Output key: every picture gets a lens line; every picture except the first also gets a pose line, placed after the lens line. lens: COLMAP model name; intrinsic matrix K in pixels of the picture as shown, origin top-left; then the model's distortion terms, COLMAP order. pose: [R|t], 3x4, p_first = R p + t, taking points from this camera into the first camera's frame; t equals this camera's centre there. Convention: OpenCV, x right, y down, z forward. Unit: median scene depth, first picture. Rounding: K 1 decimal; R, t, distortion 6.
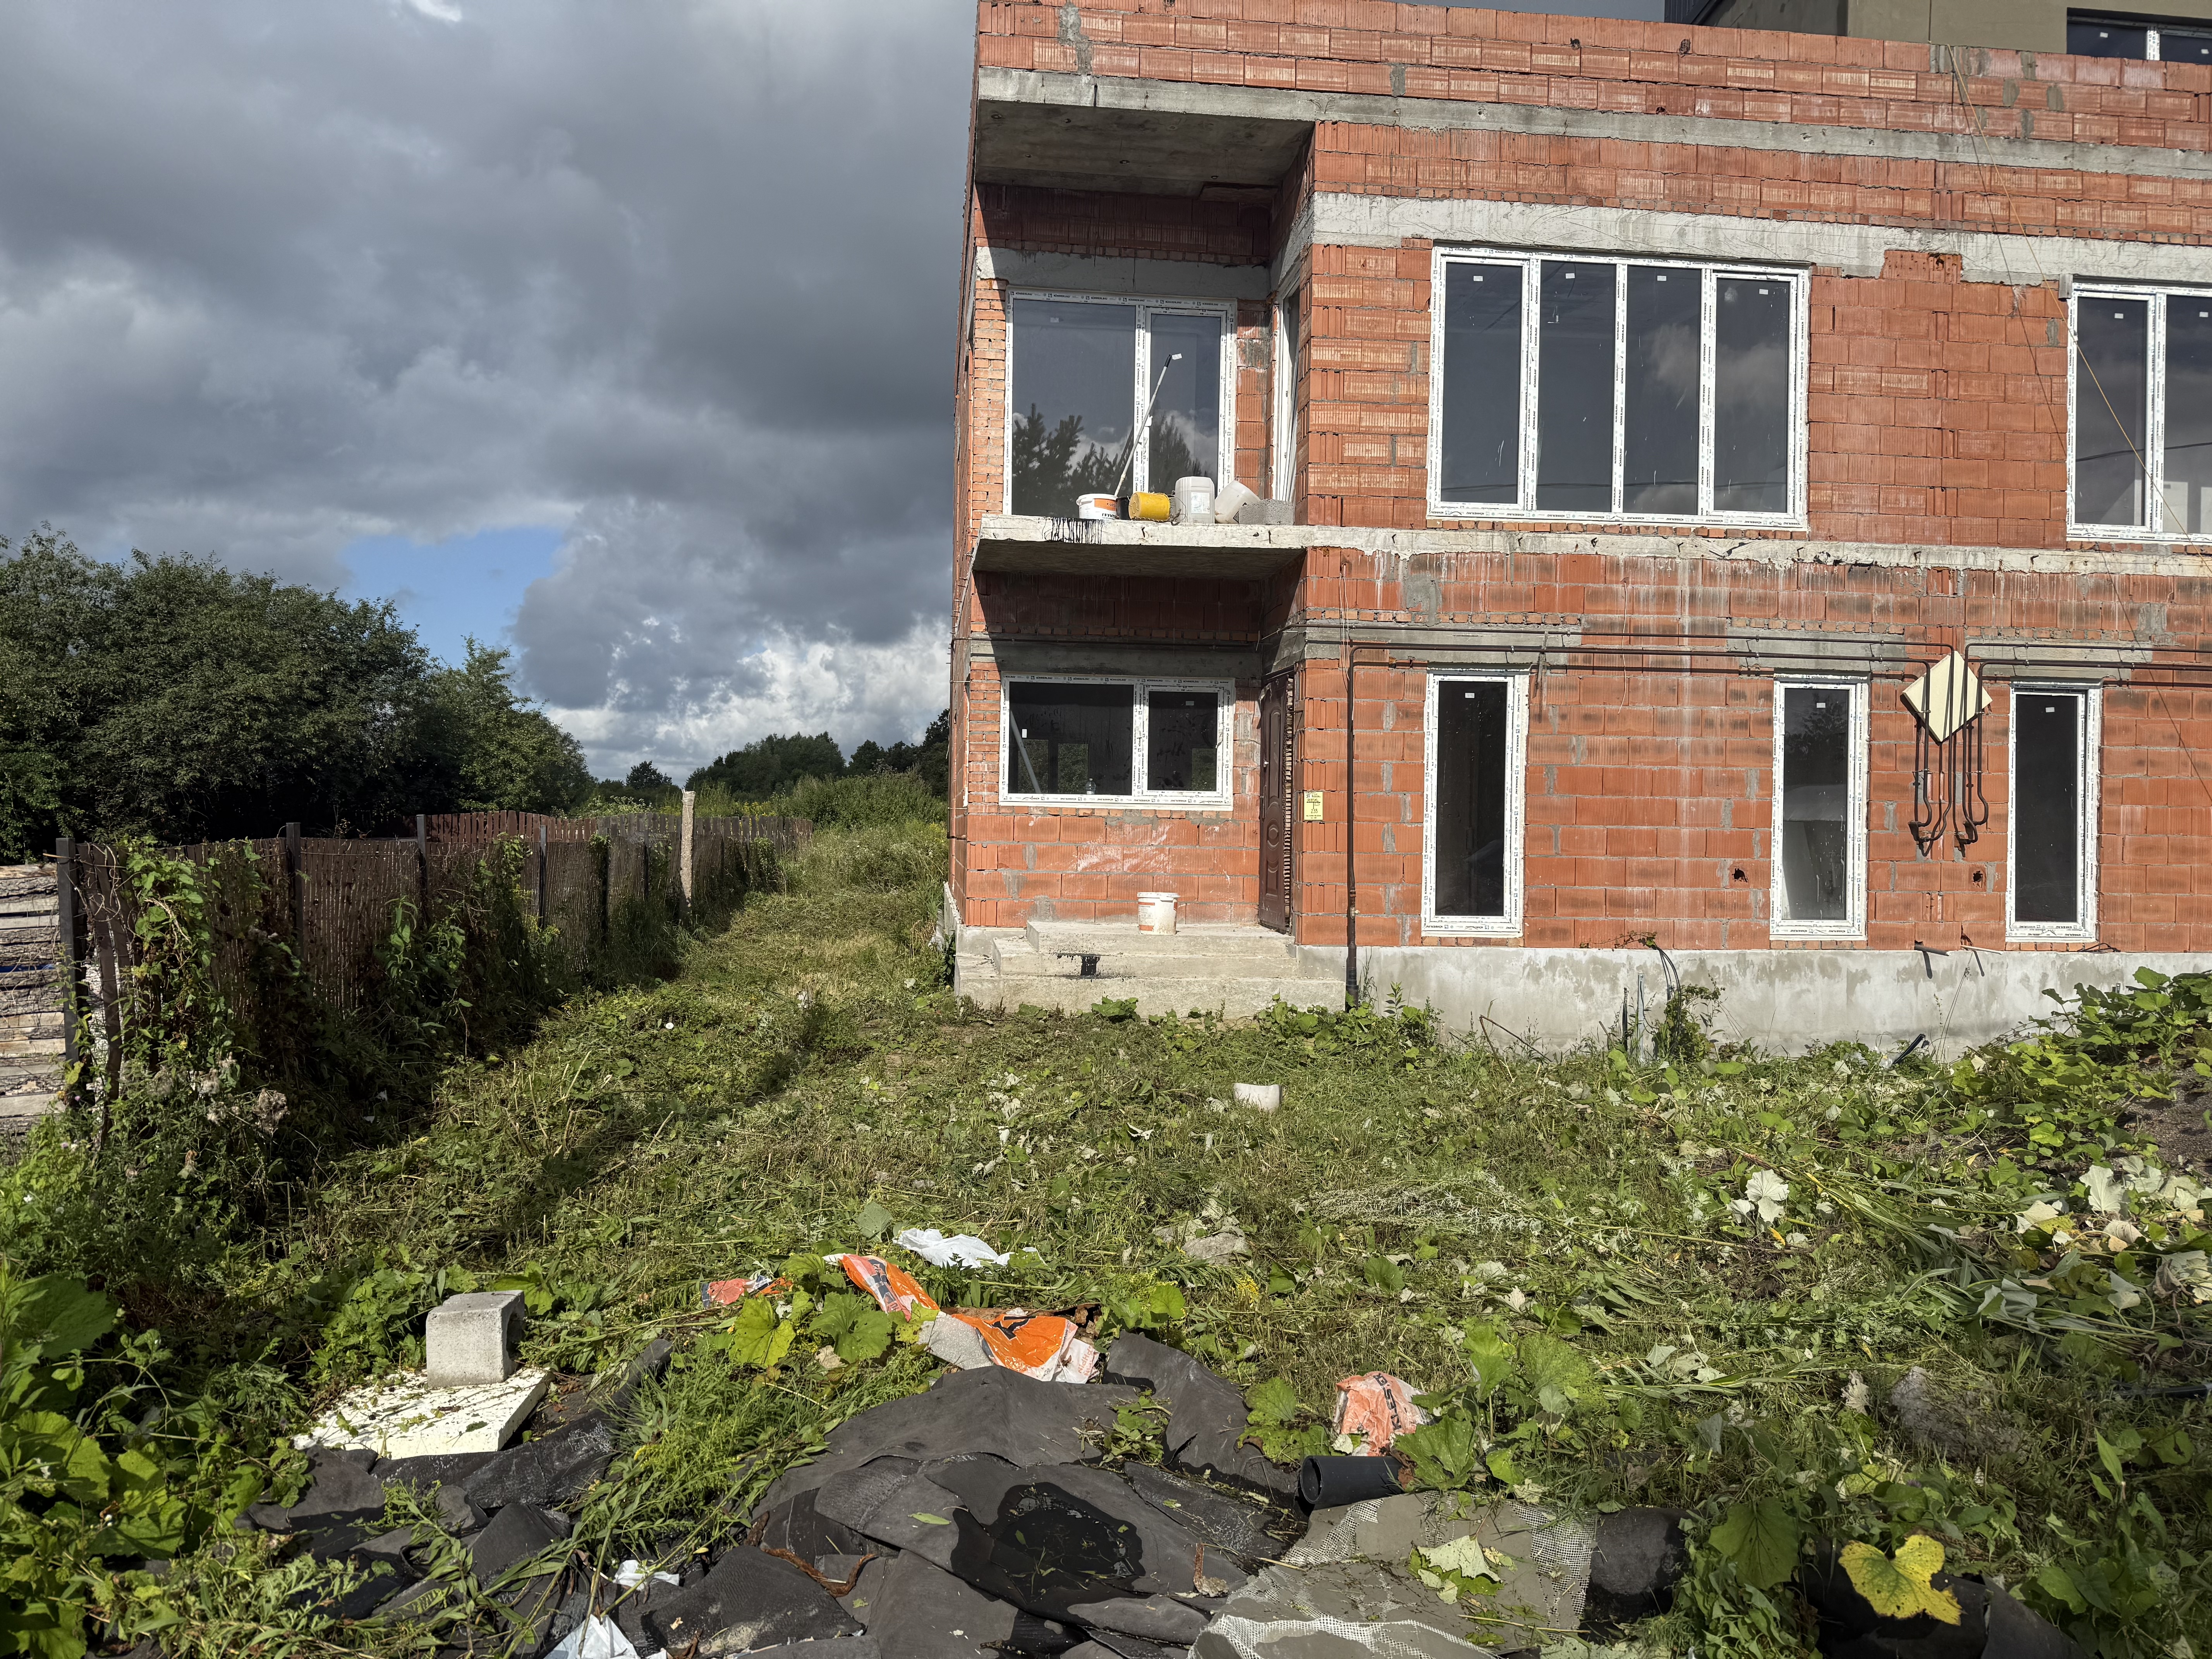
lens RADIAL K [[1548.8, 0, 1103.1], [0, 1548.8, 823.2], [0, 0, 1]] dist [0.021596, -0.022872]
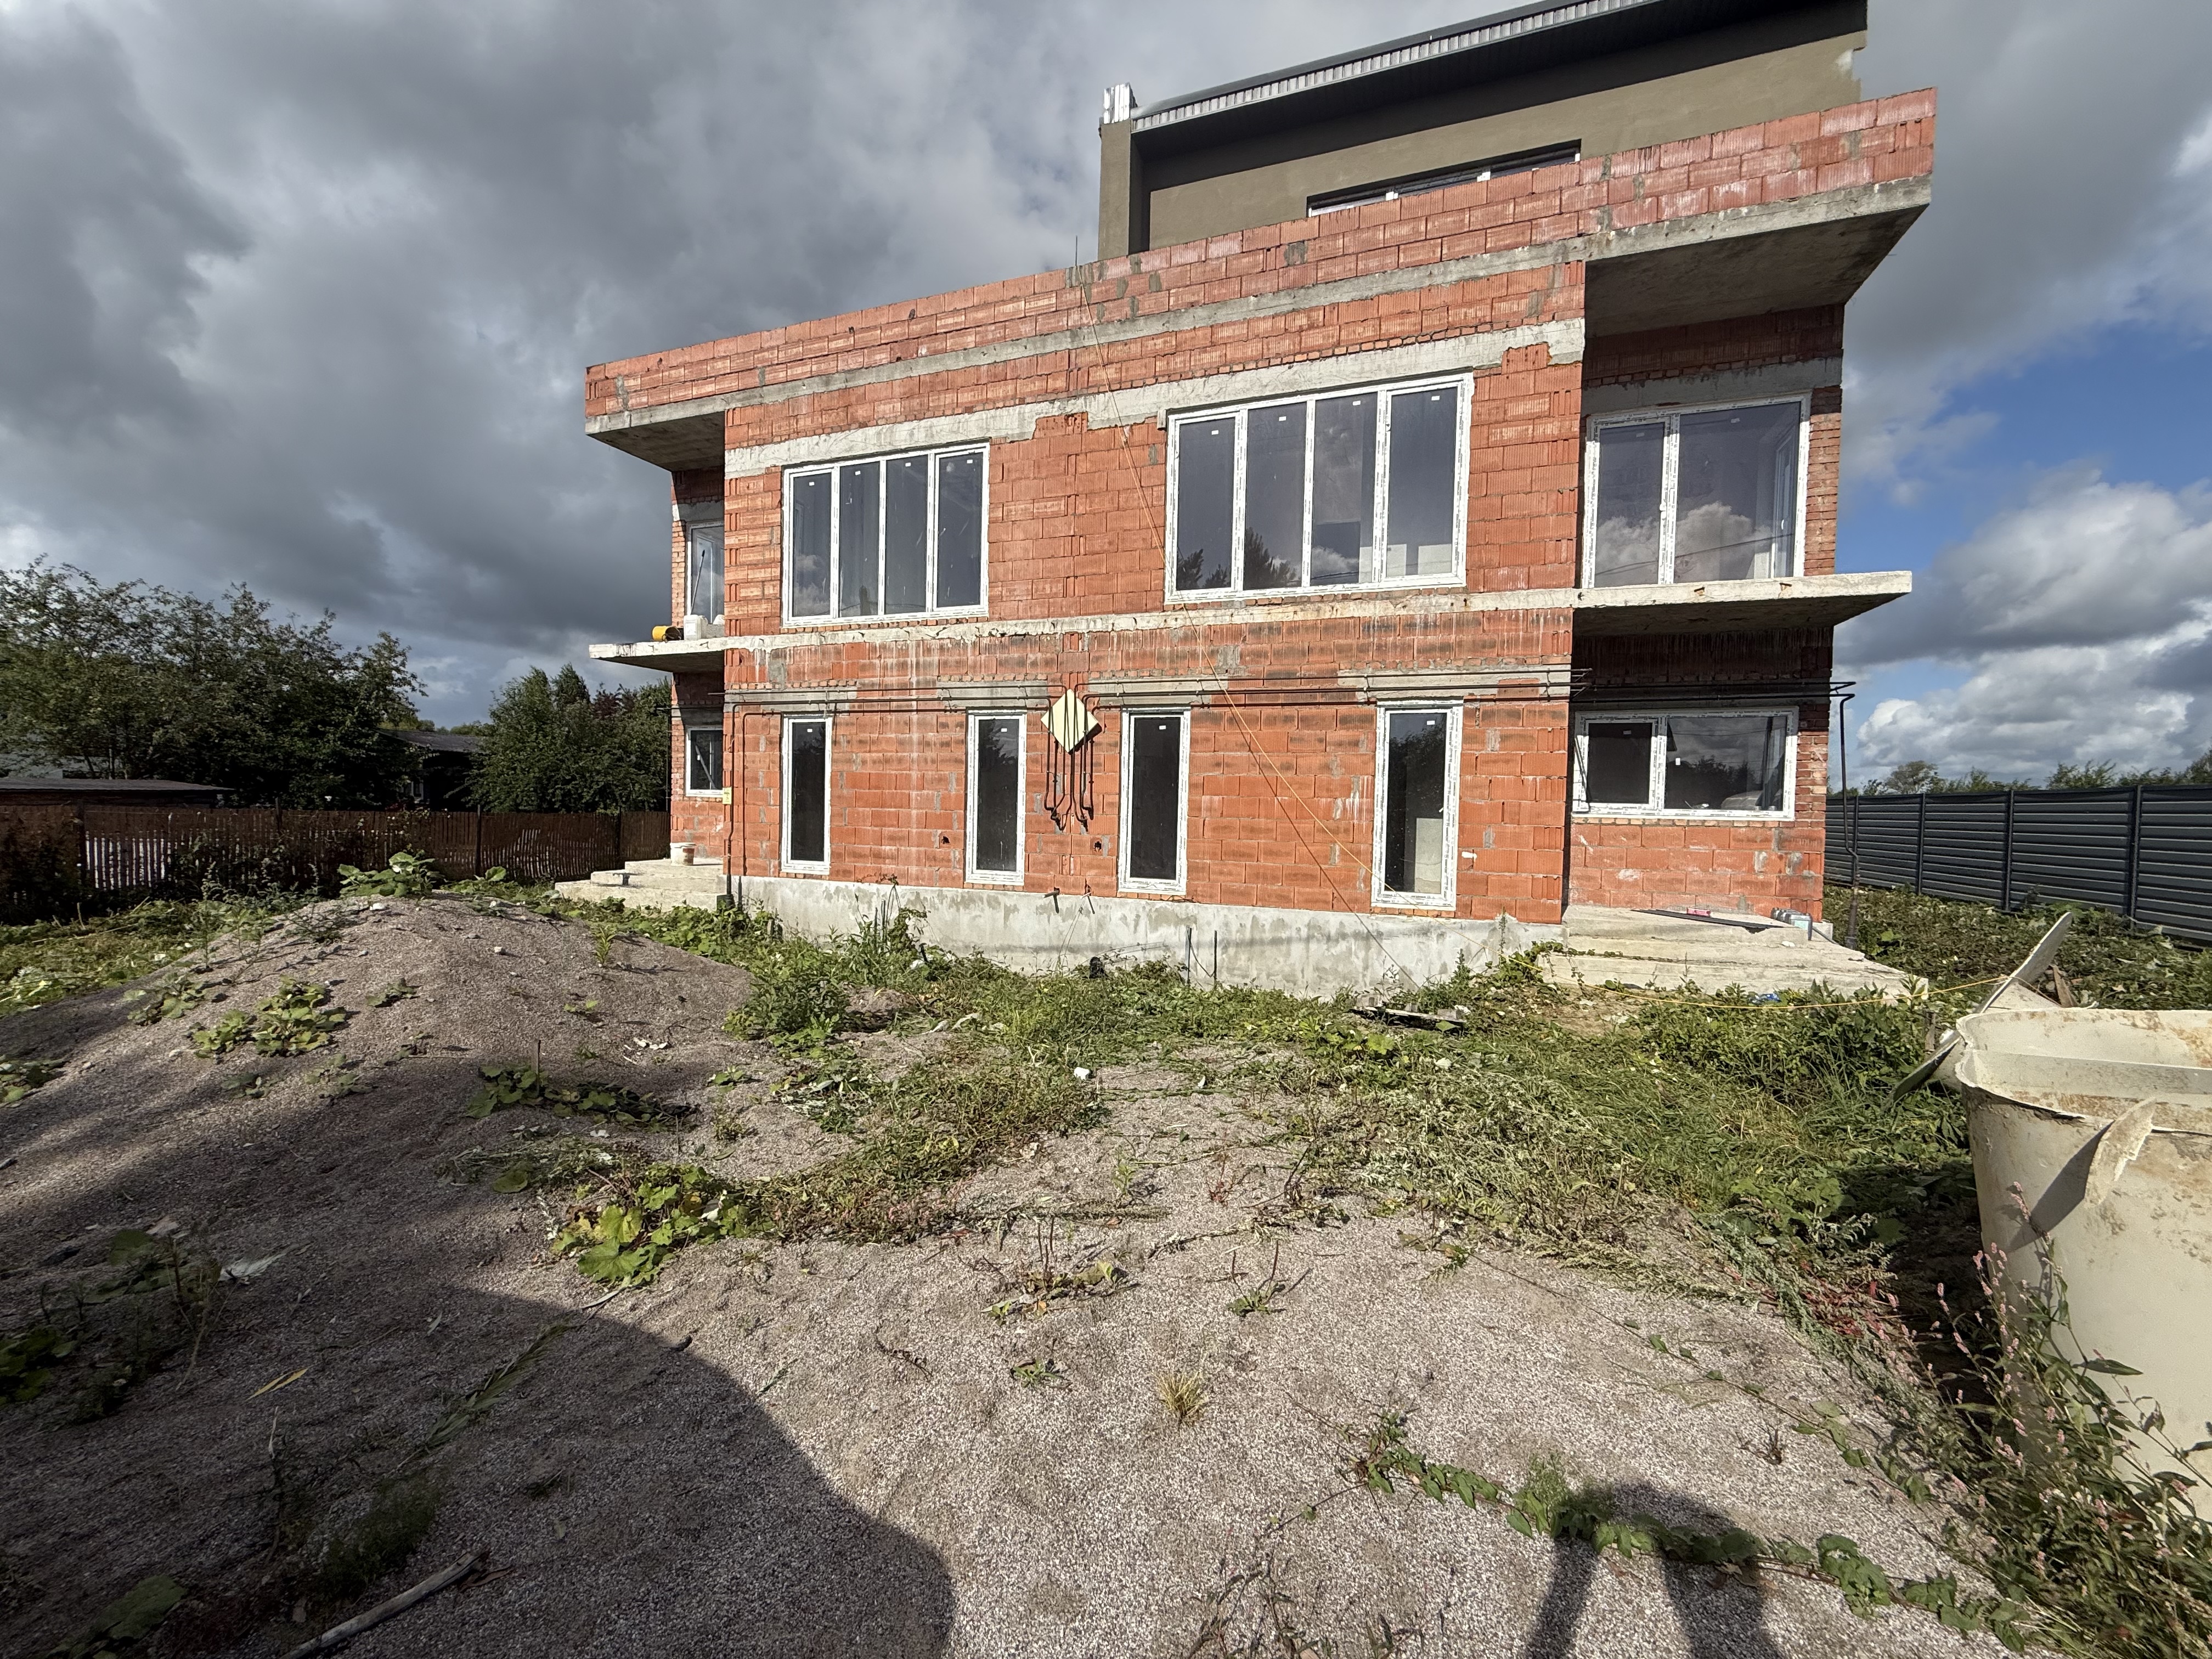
lens RADIAL K [[875.9, 0, 1098.3], [0, 875.9, 831.9], [0, 0, 1]] dist [0.000359, 0.000040]
pose [[0.891483, 0.018157, -0.452690, 0.944748], [-0.006302, 0.999597, 0.027683, -0.000627], [0.453011, -0.021826, 0.891238, 0.280291]]
